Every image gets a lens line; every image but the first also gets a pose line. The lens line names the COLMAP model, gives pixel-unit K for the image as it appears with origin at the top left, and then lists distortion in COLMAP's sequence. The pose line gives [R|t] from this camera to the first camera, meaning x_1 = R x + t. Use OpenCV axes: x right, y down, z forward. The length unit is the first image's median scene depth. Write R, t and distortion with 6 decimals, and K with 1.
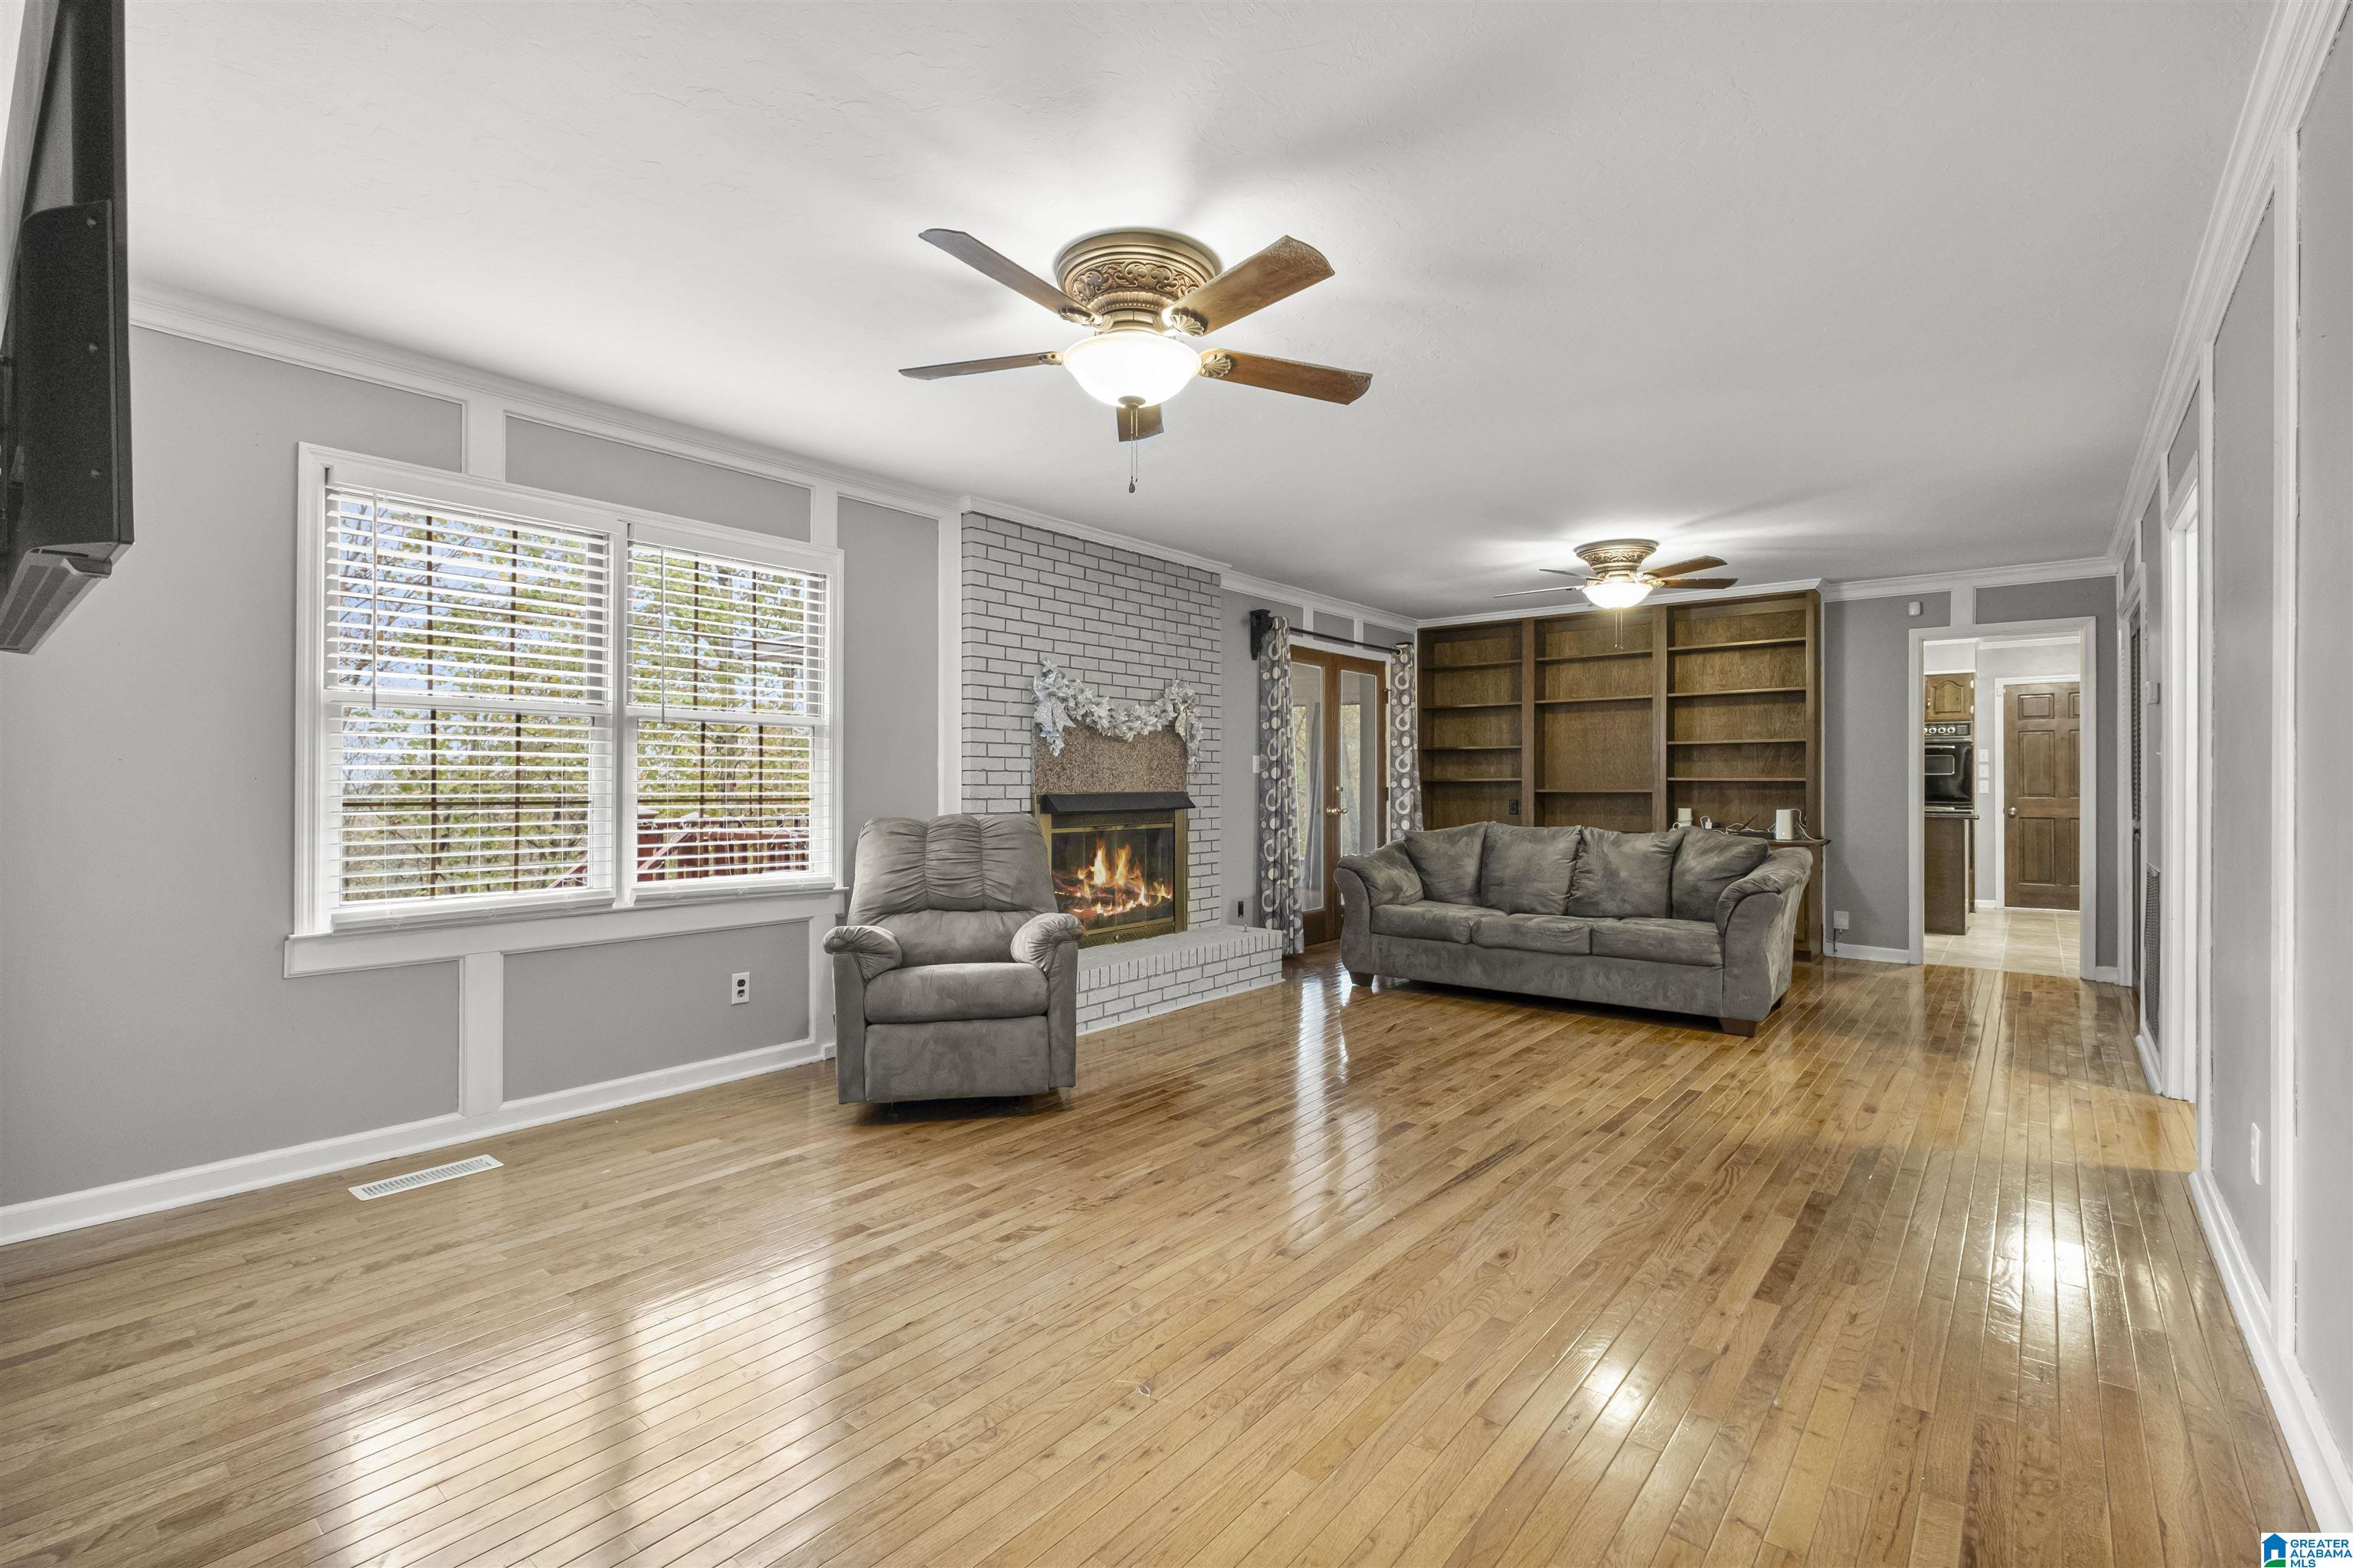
lens RADIAL K [[1047.1, 0, 1176.5], [0, 1047.1, 784.0], [0, 0, 1]] dist [-0.012233, -0.000040]
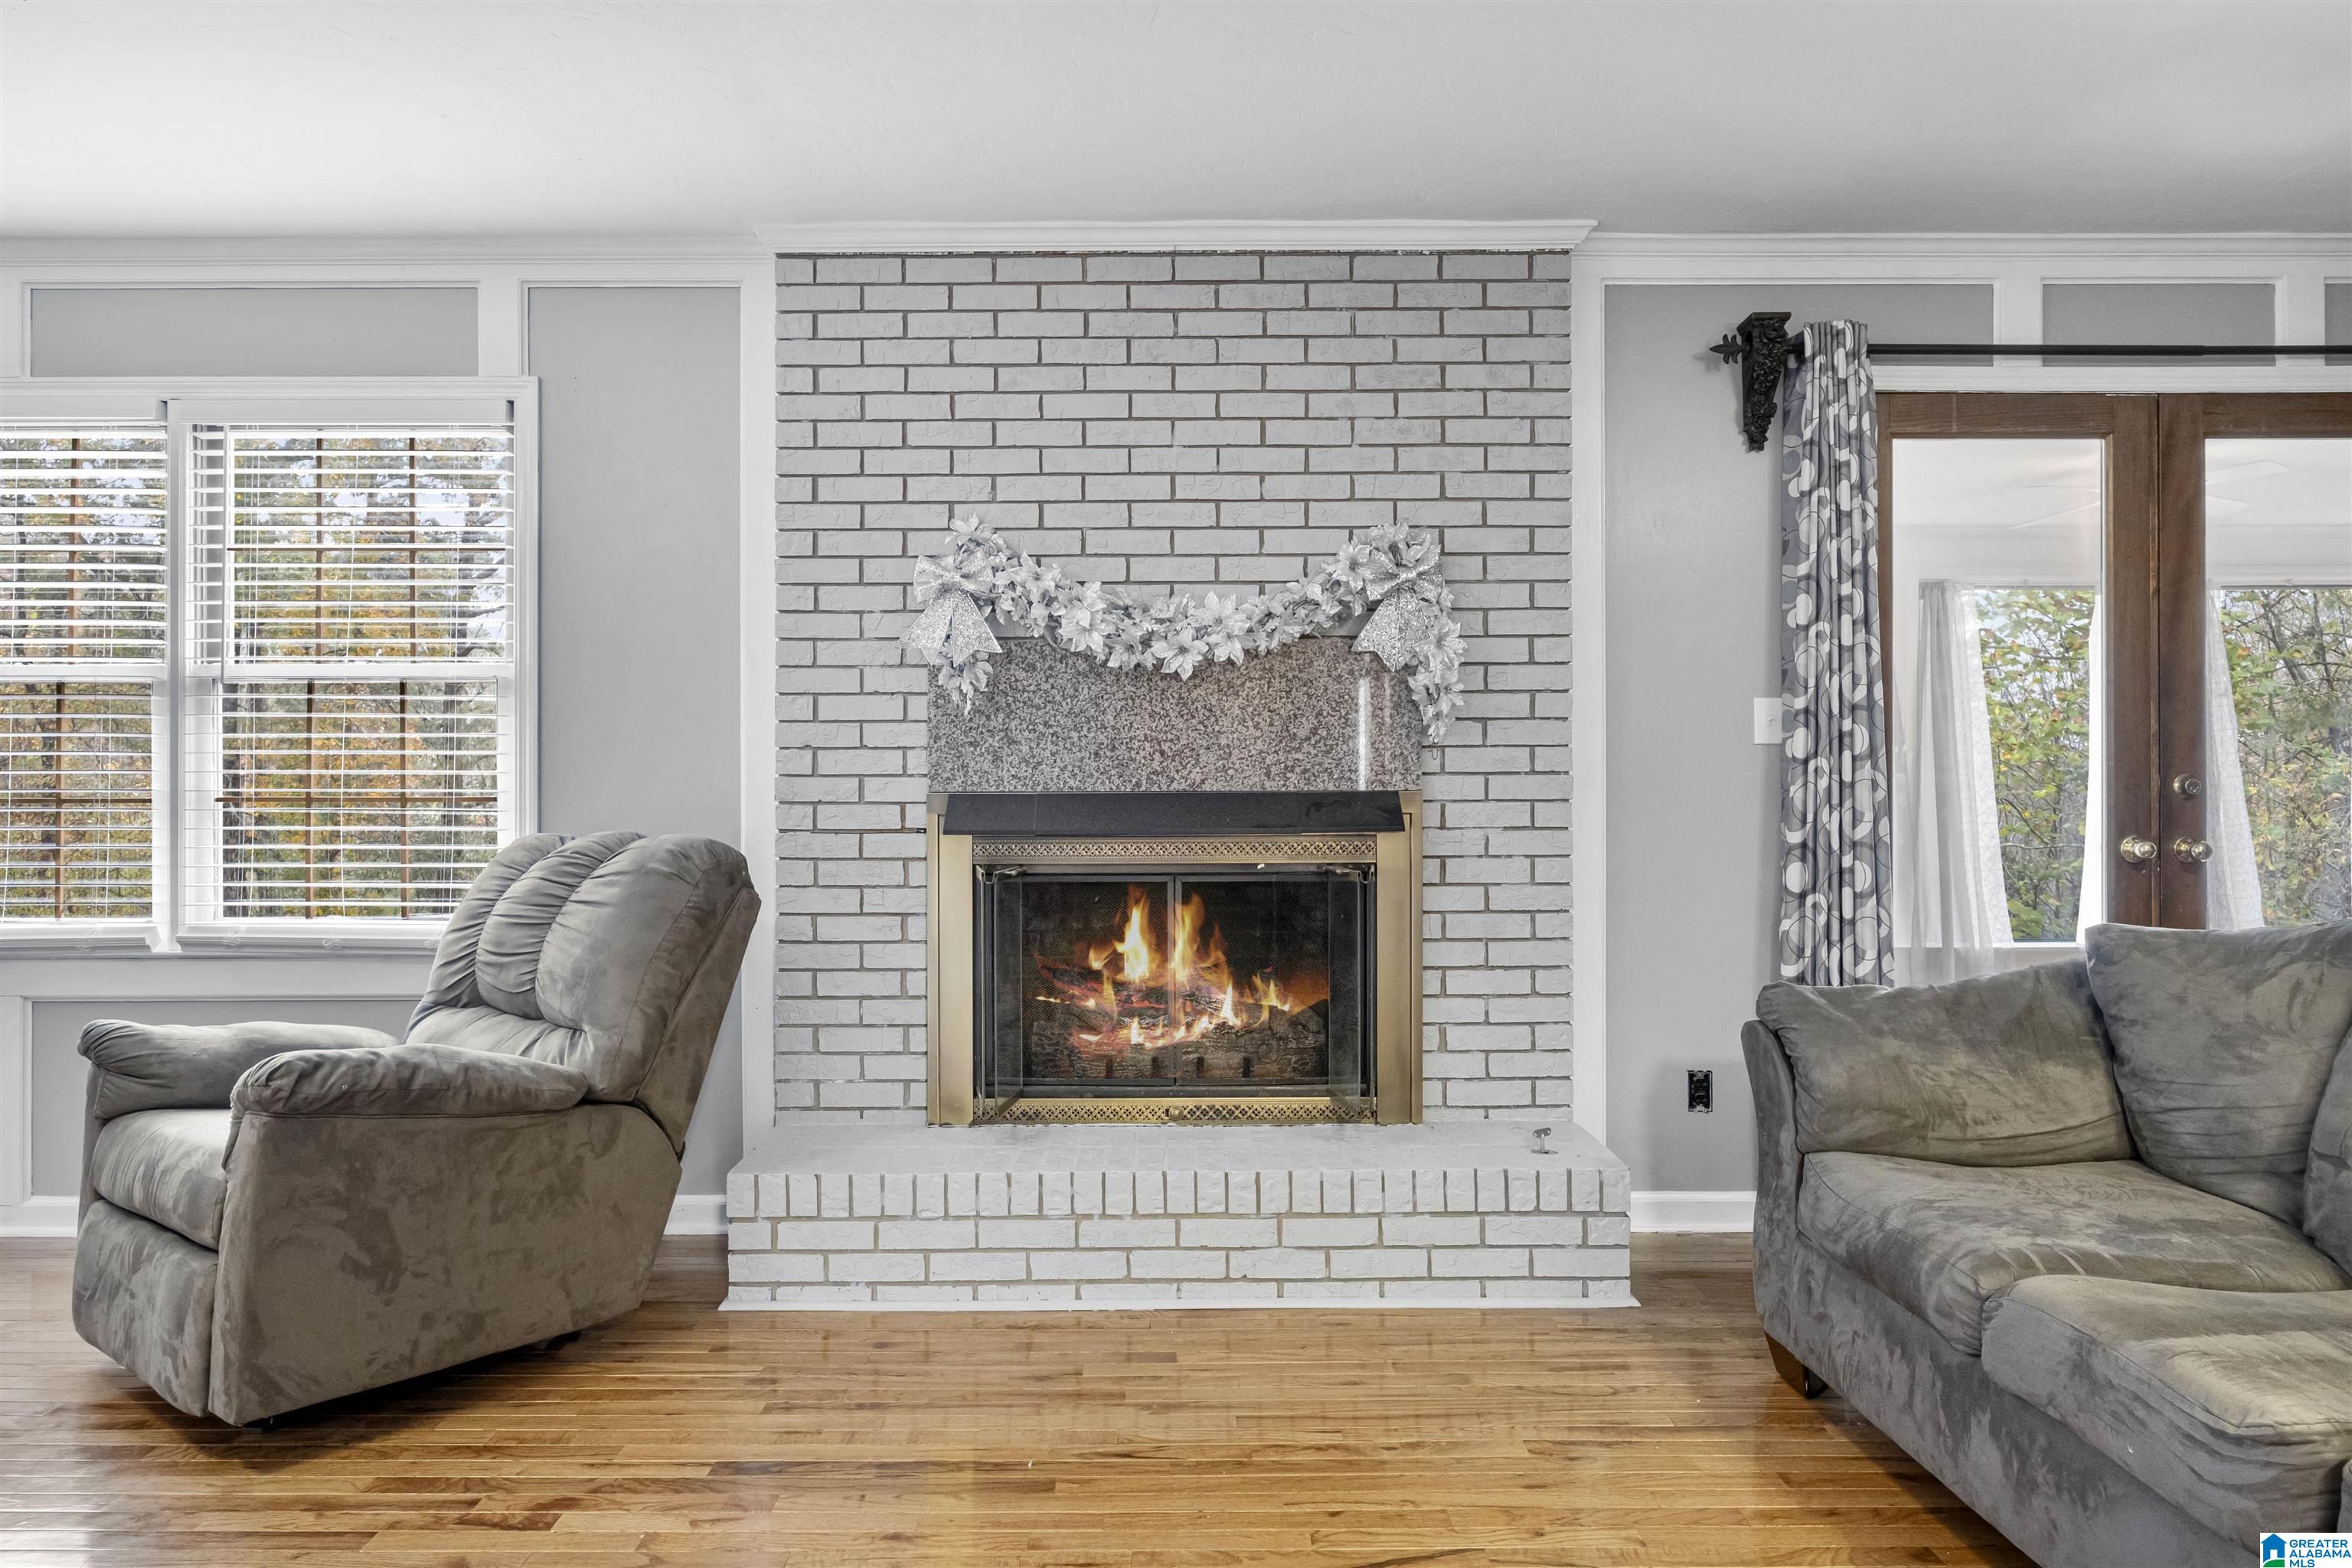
lens RADIAL K [[1493.0, 0, 1176.0], [0, 1493.0, 784.0], [0, 0, 1]] dist [0.000068, 0.000846]
pose [[0.633408, 0.005245, -0.773800, 0.462935], [0.001826, 0.999964, 0.008273, -0.000581], [0.773816, -0.006653, 0.633376, 0.615125]]
